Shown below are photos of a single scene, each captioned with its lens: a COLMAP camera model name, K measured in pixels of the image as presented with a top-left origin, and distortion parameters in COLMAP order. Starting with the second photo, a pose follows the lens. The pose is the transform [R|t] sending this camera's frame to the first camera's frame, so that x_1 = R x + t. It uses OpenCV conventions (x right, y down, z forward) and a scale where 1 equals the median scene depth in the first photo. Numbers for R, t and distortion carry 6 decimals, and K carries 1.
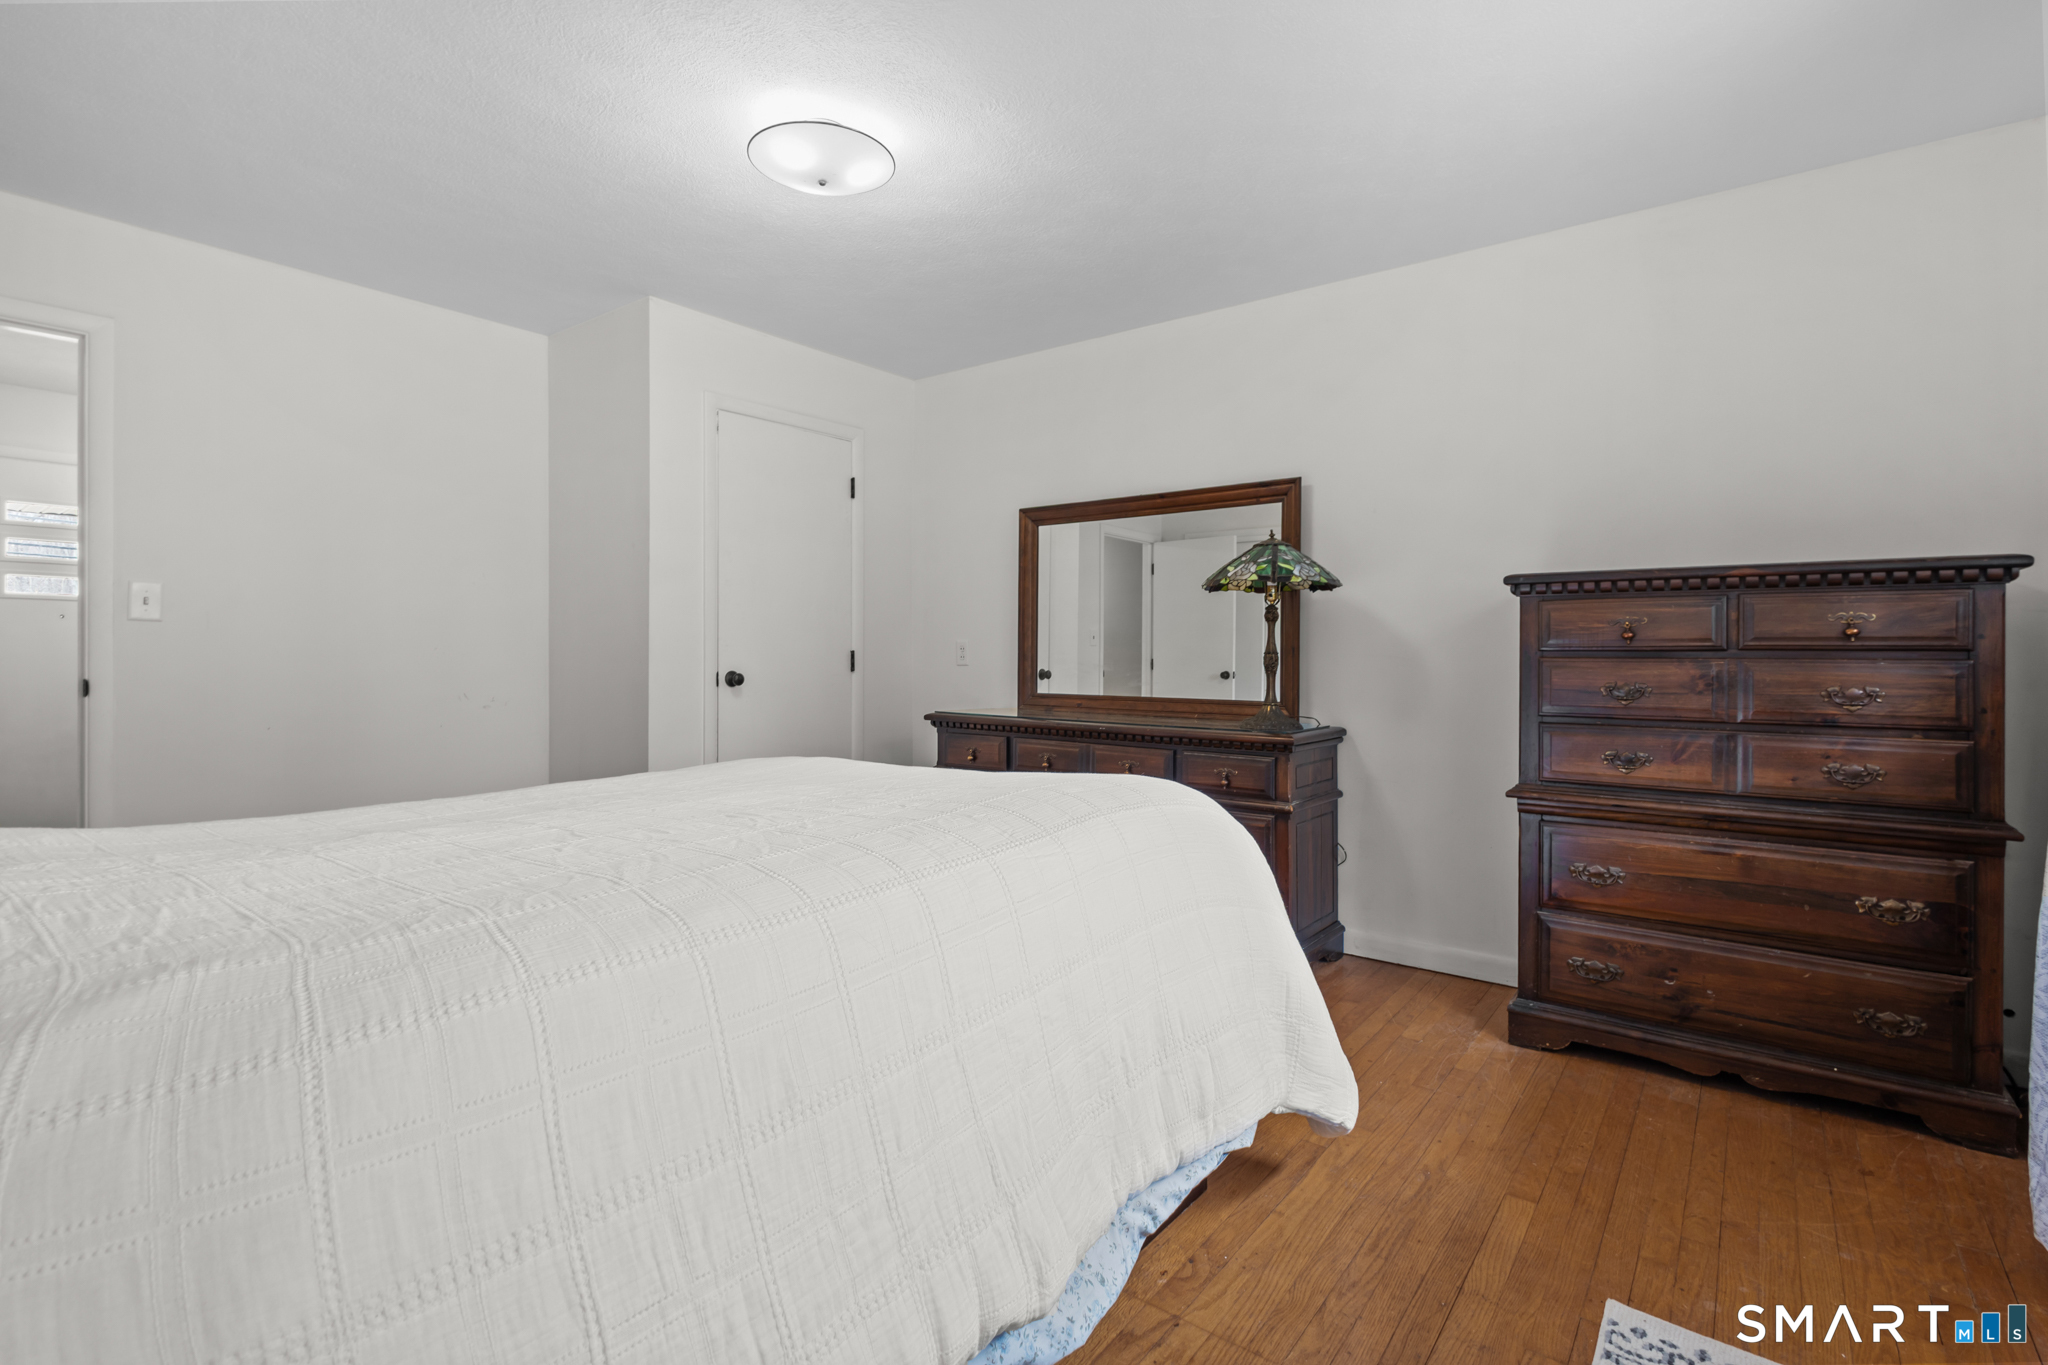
lens RADIAL K [[946.1, 0, 1030.6], [0, 946.1, 666.8], [0, 0, 1]] dist [0.006305, -0.000226]
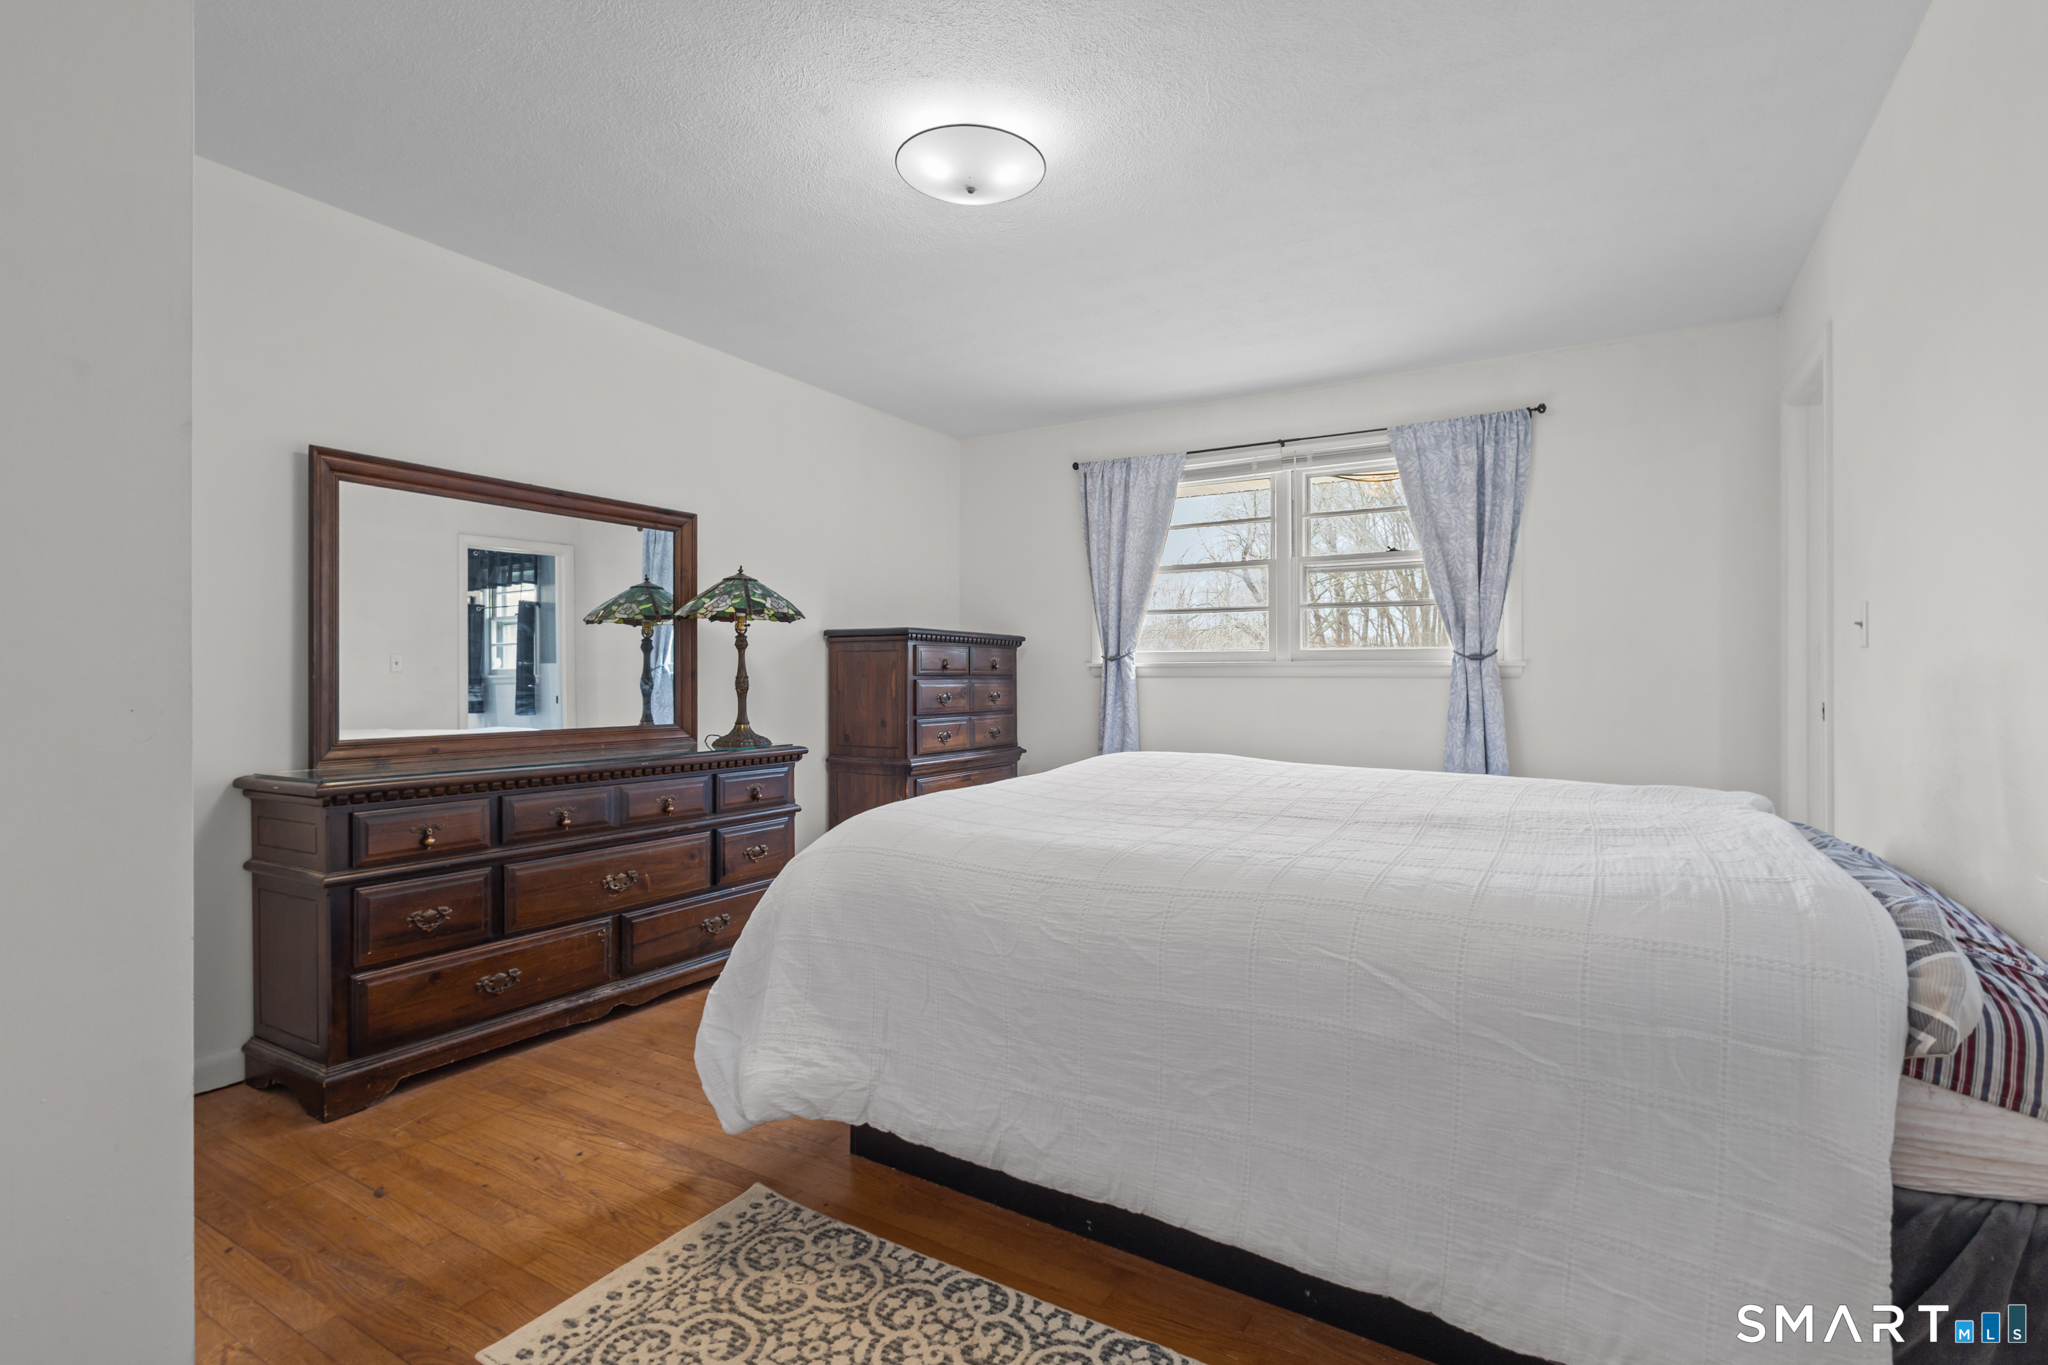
lens RADIAL K [[946.1, 0, 1030.6], [0, 946.1, 666.8], [0, 0, 1]] dist [0.006305, -0.000226]
pose [[-0.104216, 0.012644, 0.994474, -0.704509], [0.020684, 0.999730, -0.010543, -0.006037], [-0.994340, 0.019471, -0.104449, 0.623827]]
